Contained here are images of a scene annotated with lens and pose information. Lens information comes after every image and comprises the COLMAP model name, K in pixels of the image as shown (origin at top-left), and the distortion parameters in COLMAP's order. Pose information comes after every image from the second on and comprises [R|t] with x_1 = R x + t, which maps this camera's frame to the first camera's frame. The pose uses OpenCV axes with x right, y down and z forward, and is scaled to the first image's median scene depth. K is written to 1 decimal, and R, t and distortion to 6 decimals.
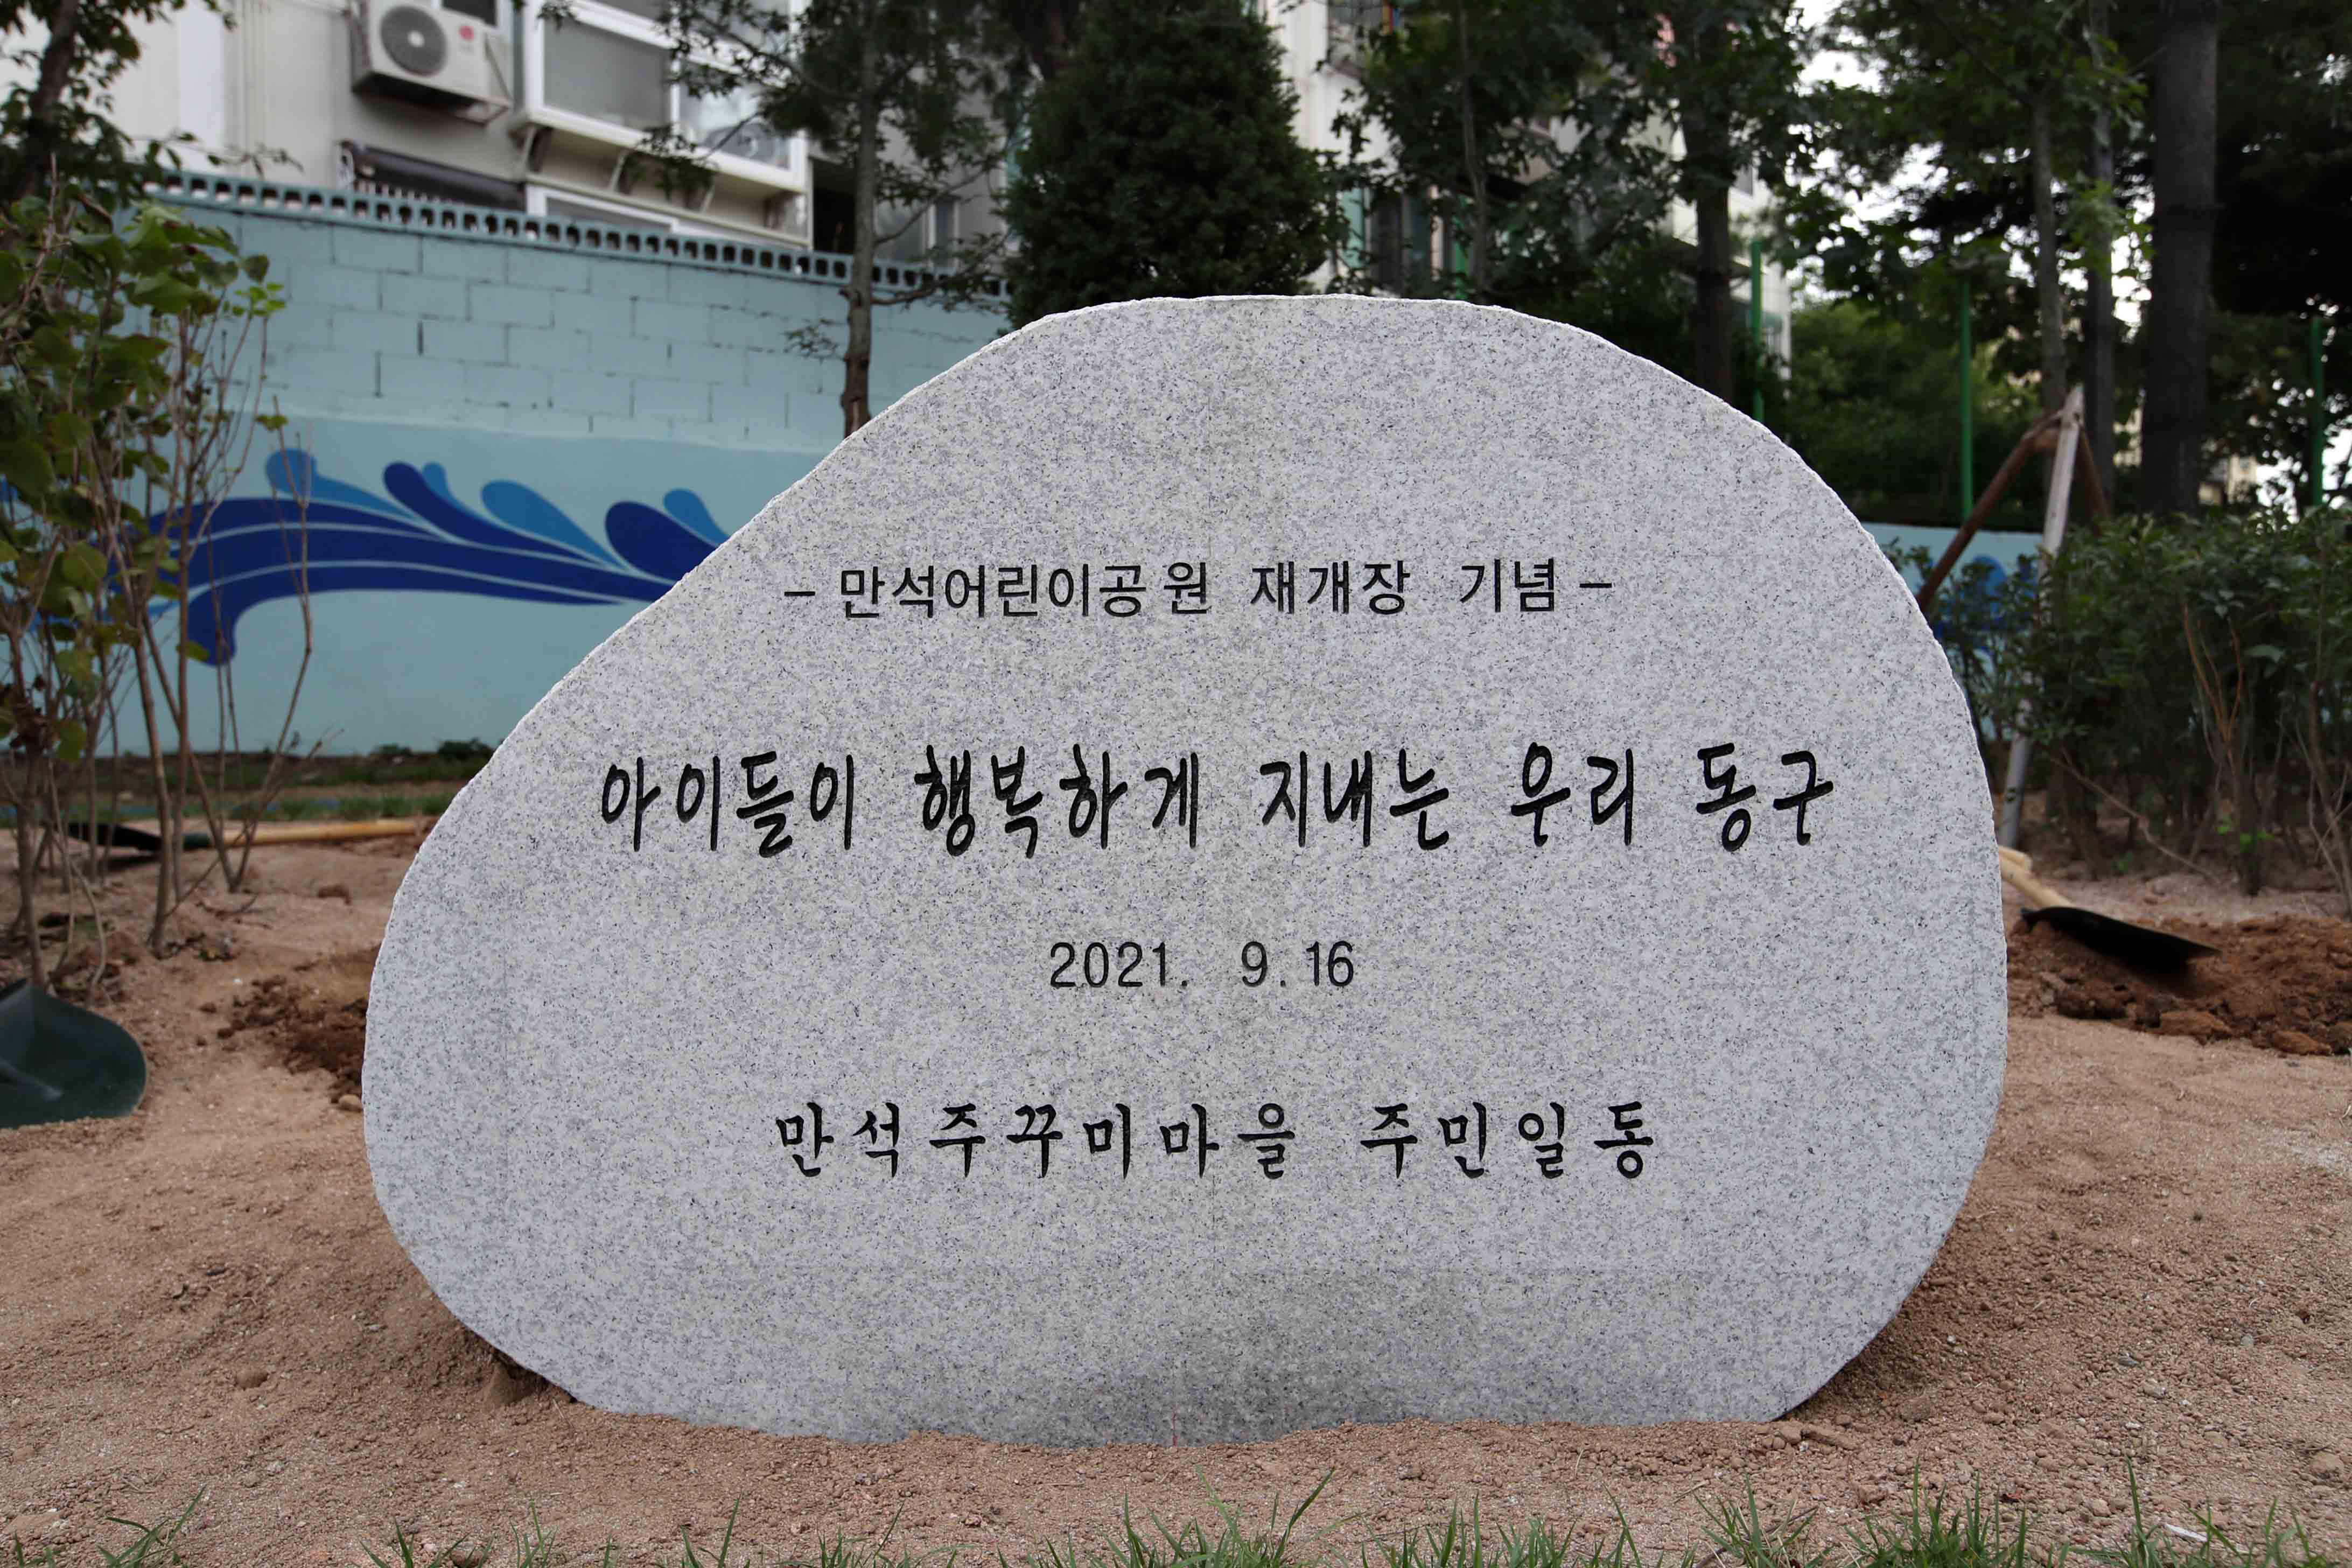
lens RADIAL K [[1710.7, 0, 1176.0], [0, 1710.7, 784.0], [0, 0, 1]] dist [0.060167, 0.004724]
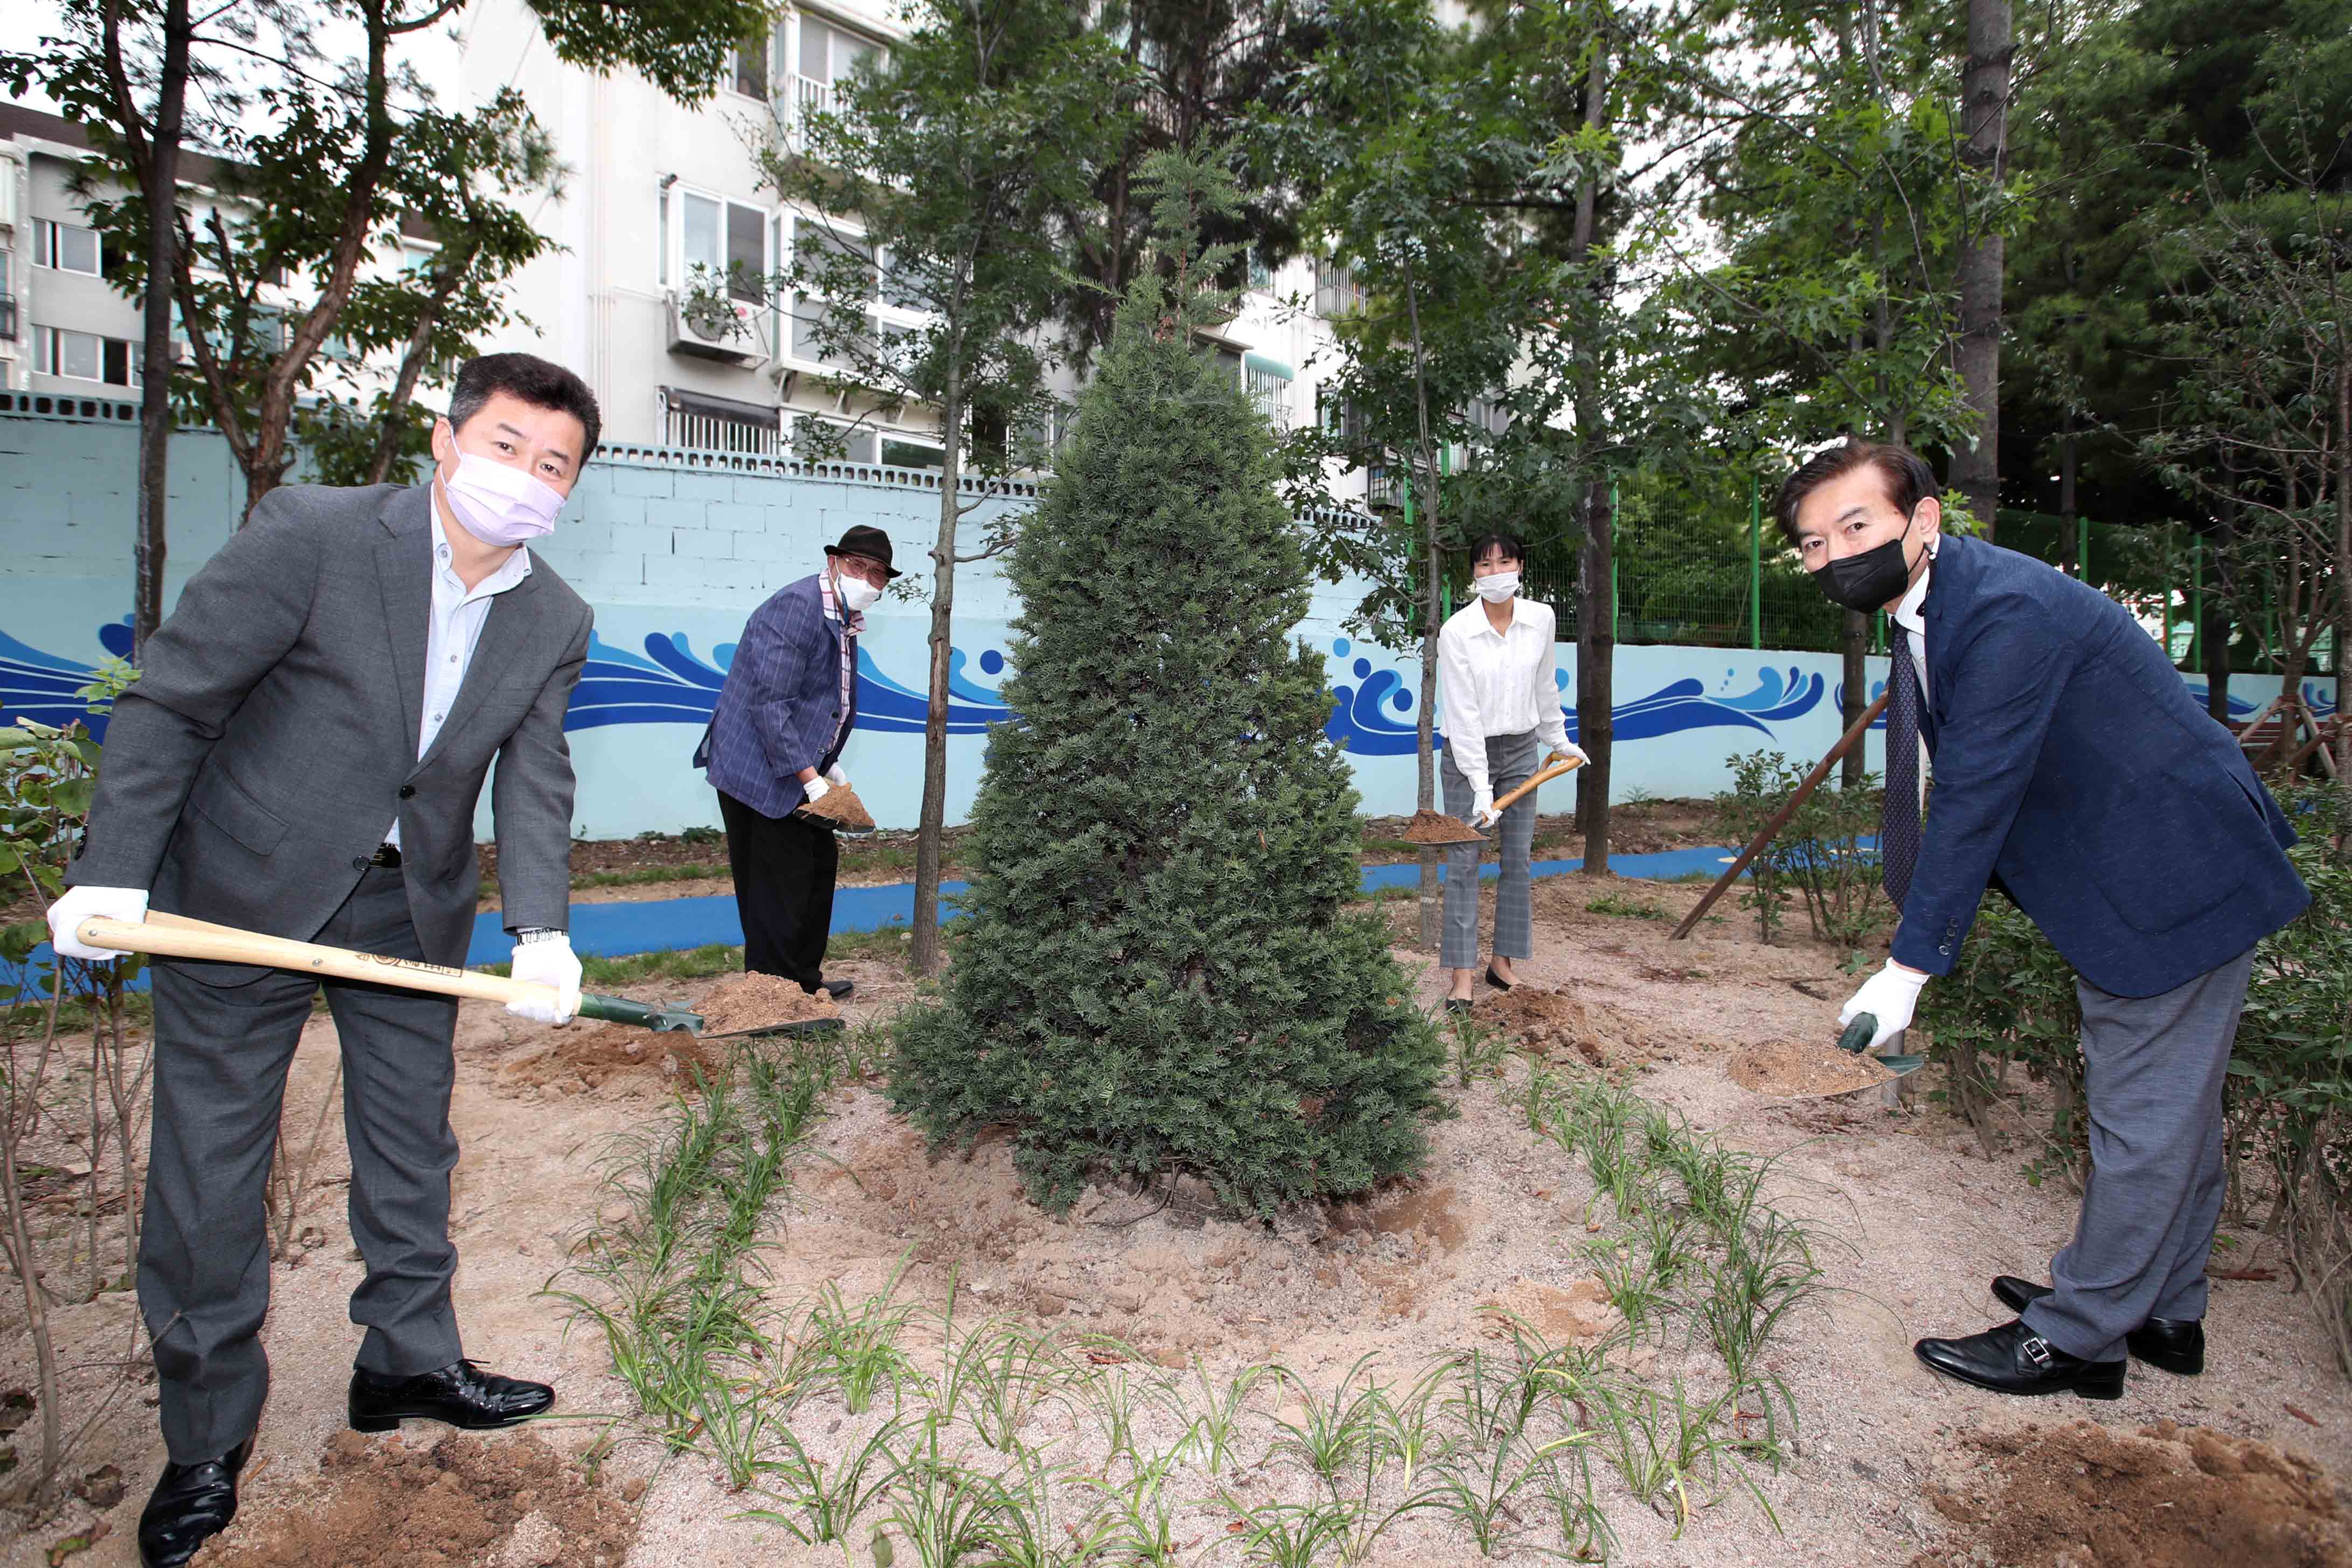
lens RADIAL K [[1084.5, 0, 1176.0], [0, 1084.5, 784.0], [0, 0, 1]] dist [-0.000575, -0.000174]
pose [[0.999300, 0.005992, -0.036926, 0.012326], [-0.005112, 0.999702, 0.023870, -0.085515], [0.037058, -0.023665, 0.999033, 0.125540]]
